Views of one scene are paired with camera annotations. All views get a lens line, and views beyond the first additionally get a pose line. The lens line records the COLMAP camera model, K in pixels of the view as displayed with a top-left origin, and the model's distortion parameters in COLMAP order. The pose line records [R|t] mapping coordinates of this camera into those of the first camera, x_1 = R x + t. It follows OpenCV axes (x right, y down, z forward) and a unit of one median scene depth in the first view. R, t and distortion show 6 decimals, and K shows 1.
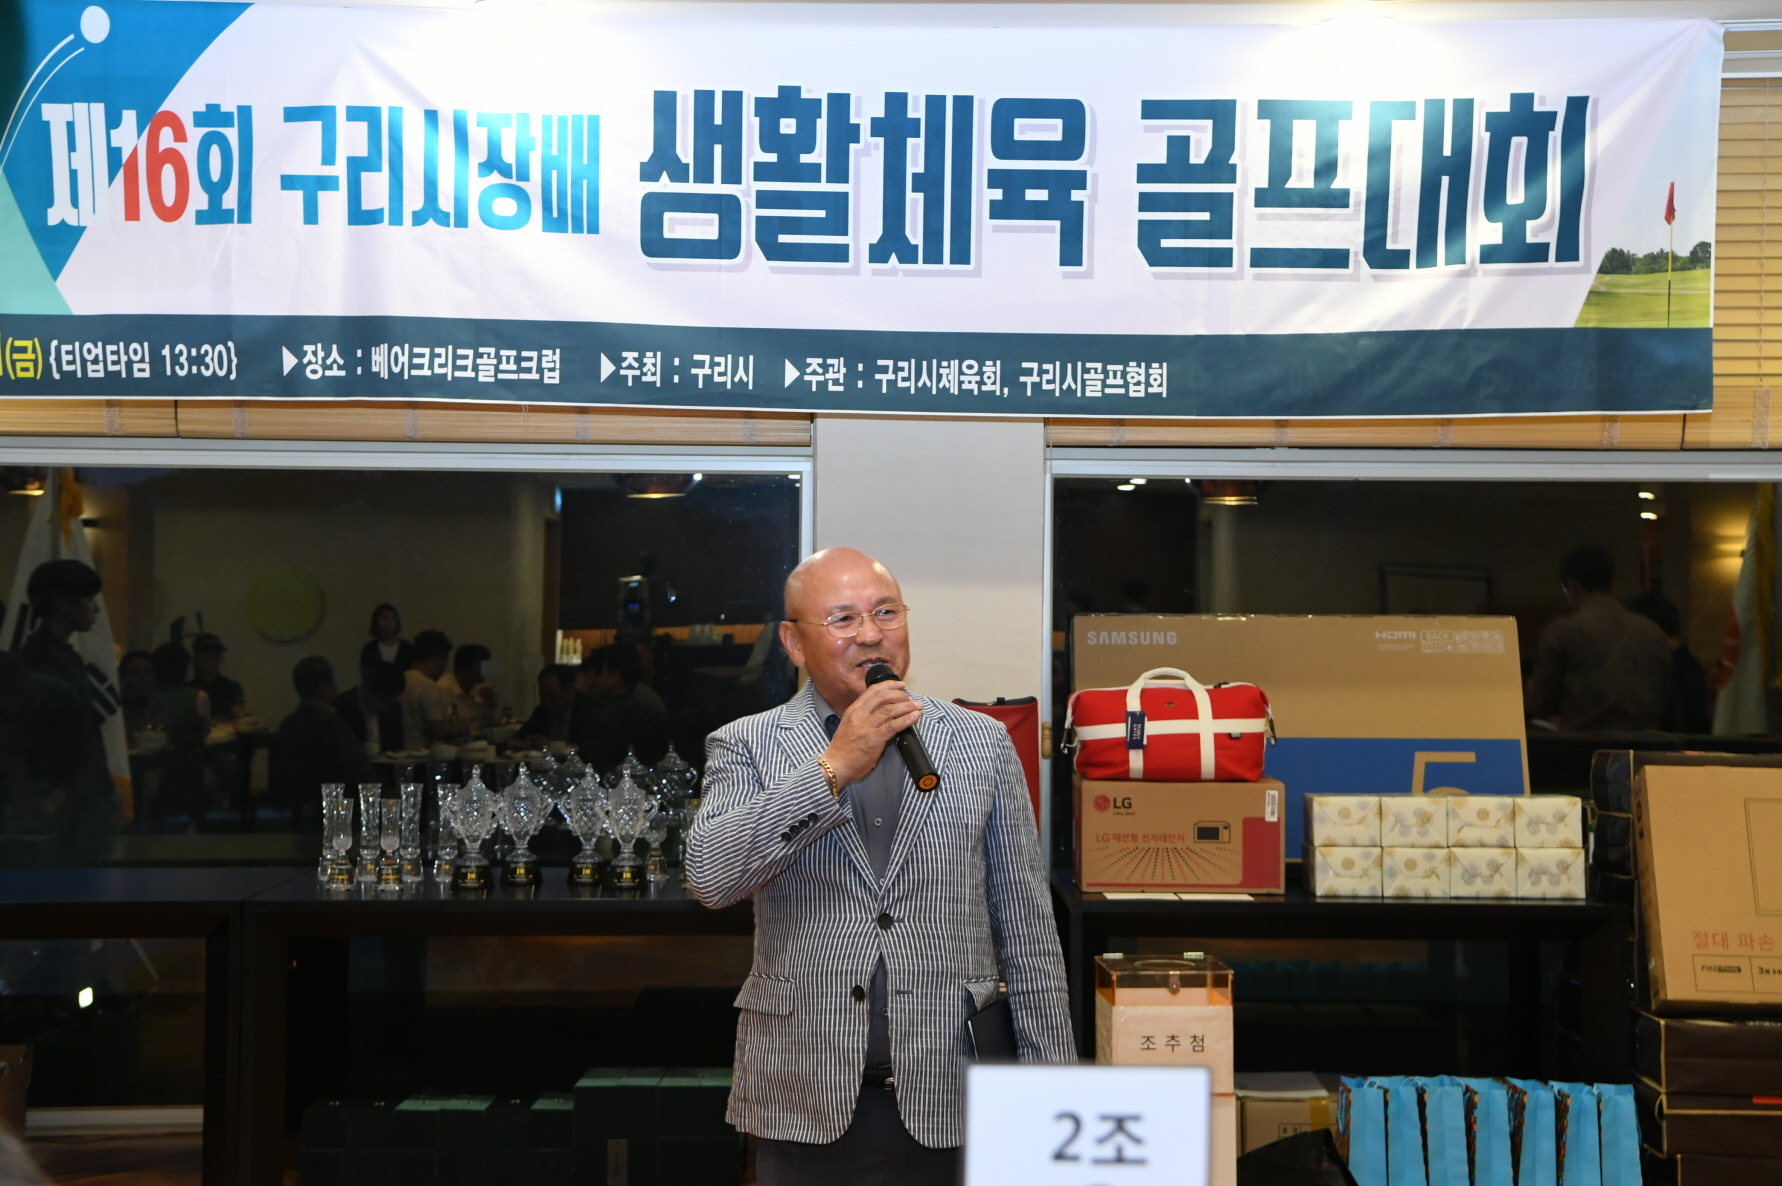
lens RADIAL K [[2849.3, 0, 898.0], [0, 2849.3, 616.2], [0, 0, 1]] dist [0.215363, 0.198142]
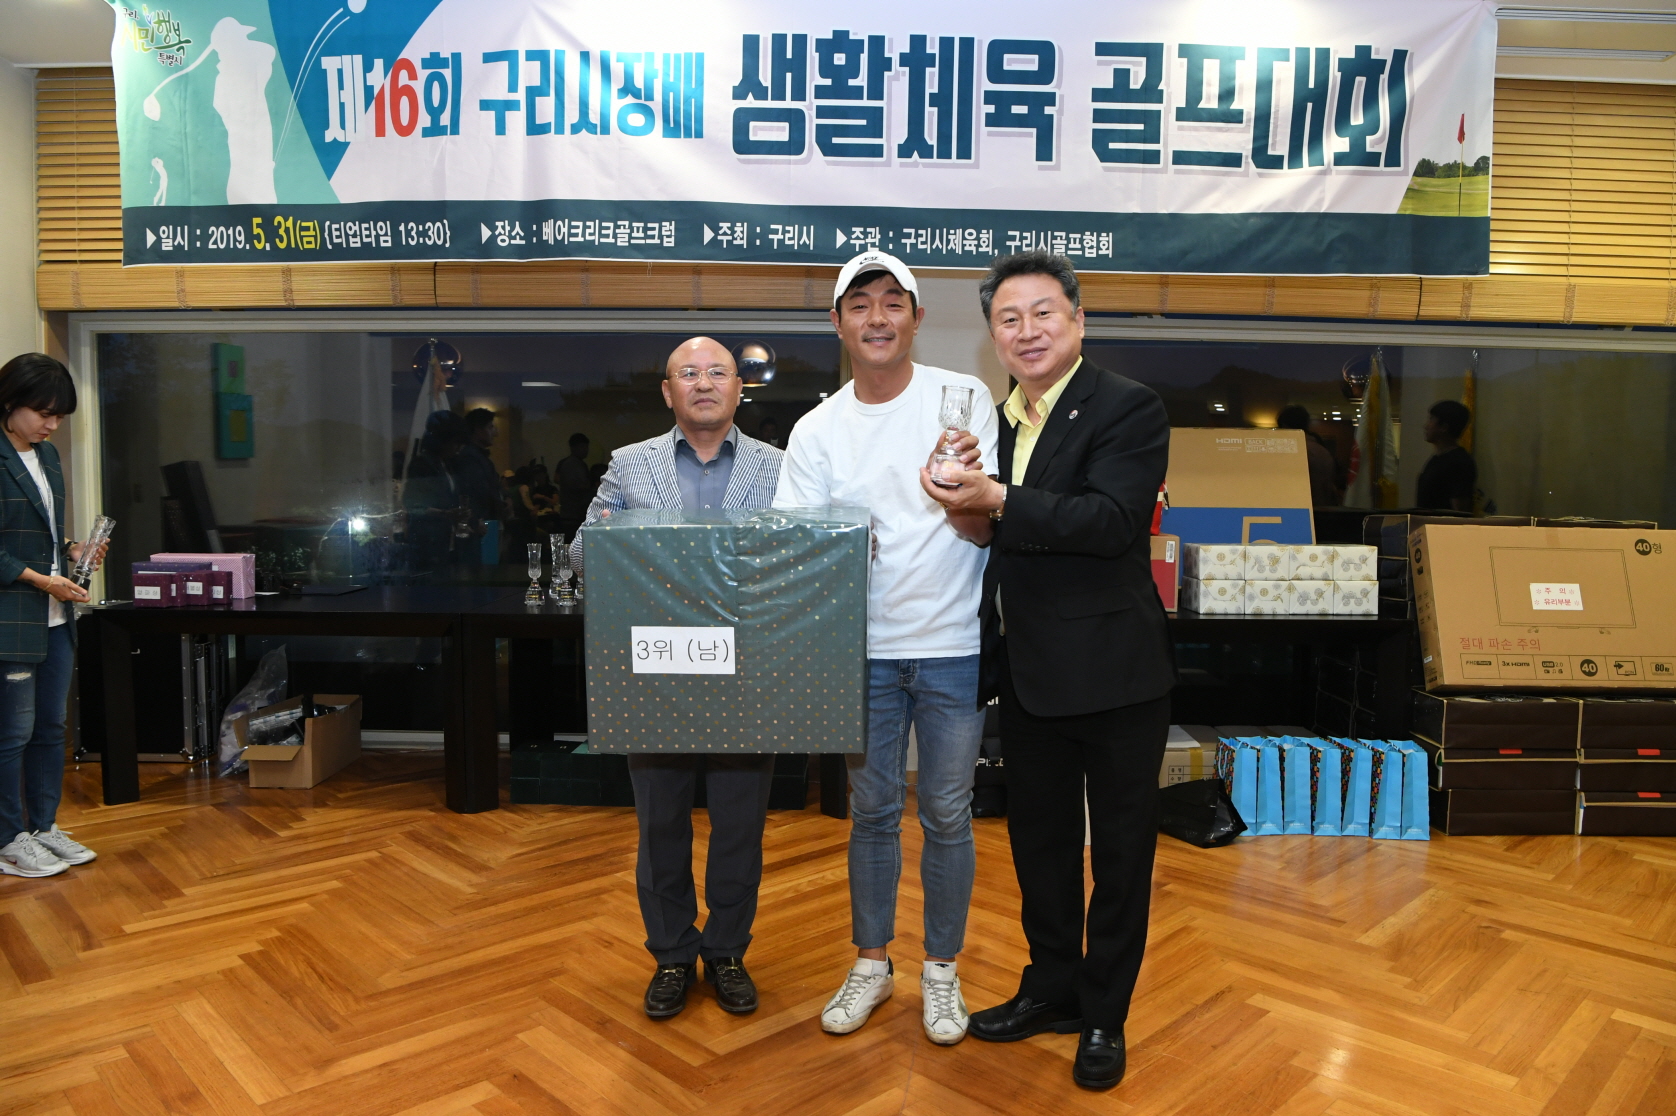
lens RADIAL K [[1168.9, 0, 846.7], [0, 1168.9, 569.7], [0, 0, 1]] dist [-0.067423, 0.011028]
pose [[0.999930, 0.004663, -0.010904, -0.027695], [-0.003739, 0.996523, 0.083235, 0.027862], [0.011254, -0.083188, 0.996470, 0.425673]]
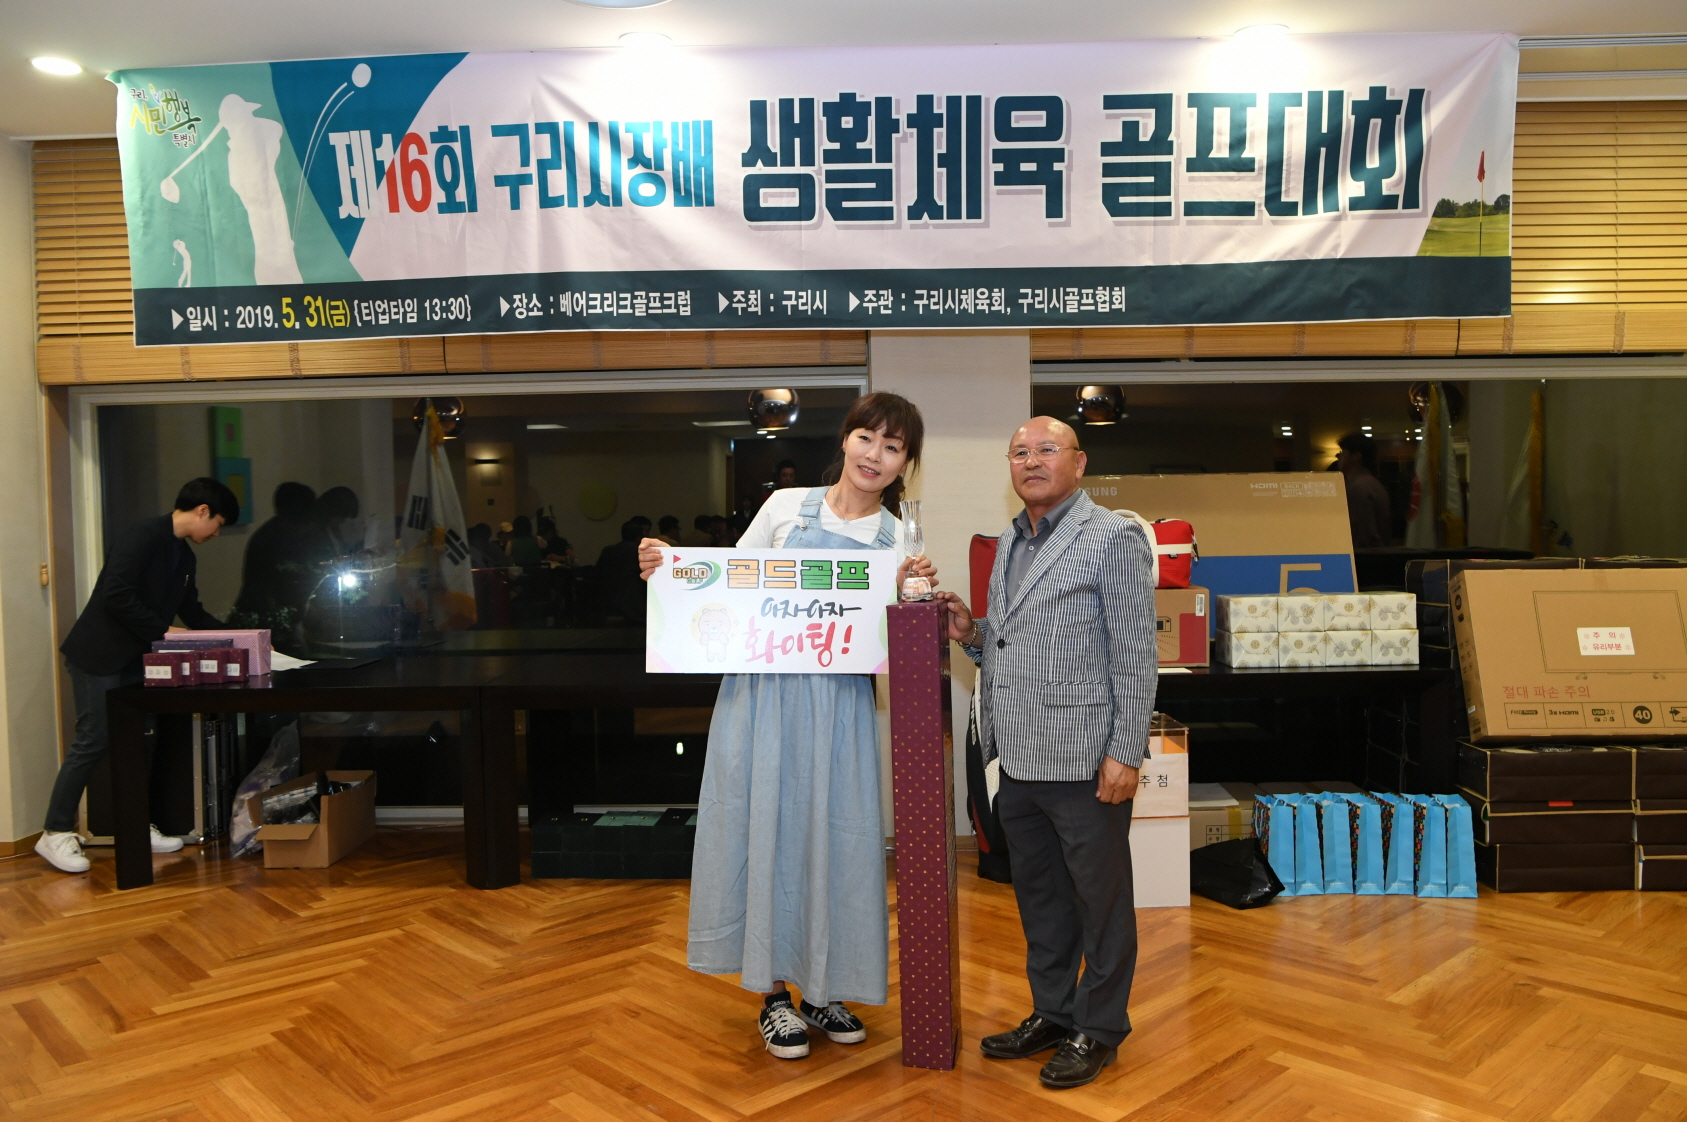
lens RADIAL K [[1298.7, 0, 852.8], [0, 1298.7, 563.2], [0, 0, 1]] dist [-0.040272, 0.008801]
pose [[0.999088, -0.021870, -0.036674, -0.017425], [0.023418, 0.998830, 0.042322, 0.015053], [0.035706, -0.043142, 0.998431, 0.368389]]
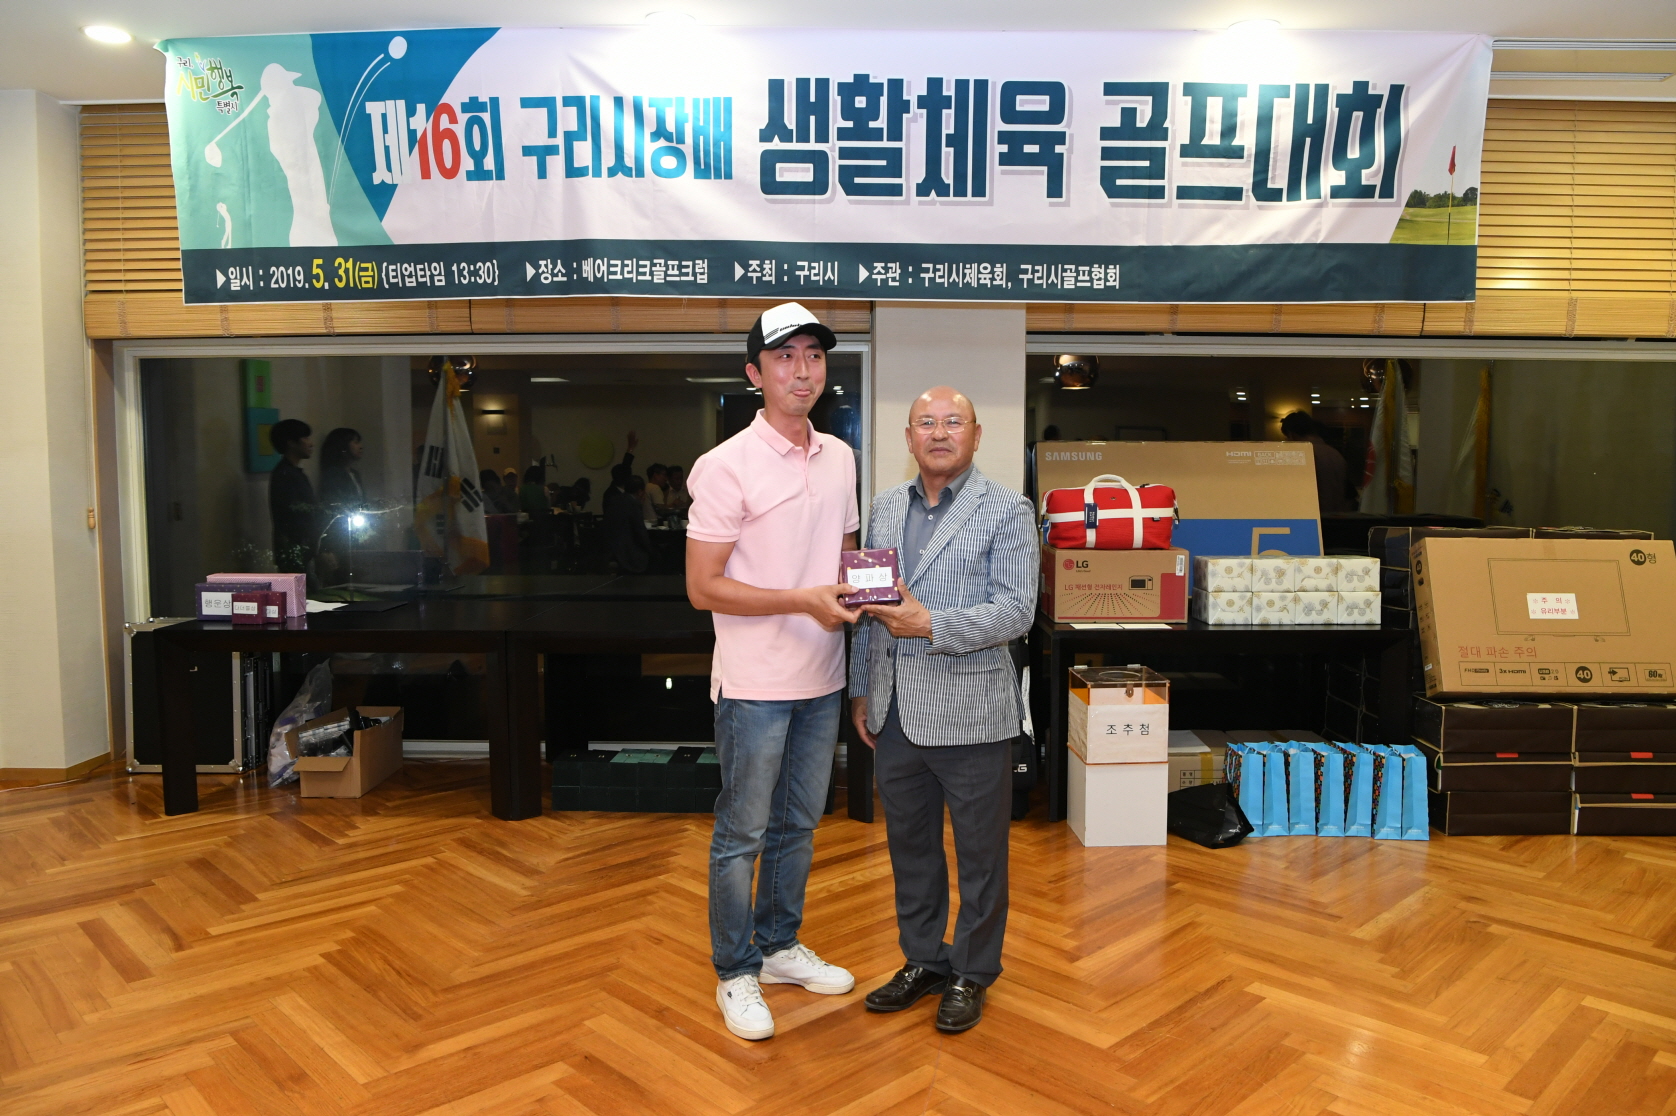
lens RADIAL K [[1214.5, 0, 845.9], [0, 1214.5, 562.5], [0, 0, 1]] dist [-0.057191, 0.009015]
pose [[0.999739, -0.004139, -0.022488, -0.032907], [0.006033, 0.996378, 0.084826, 0.009681], [0.022056, -0.084939, 0.996142, 0.371687]]
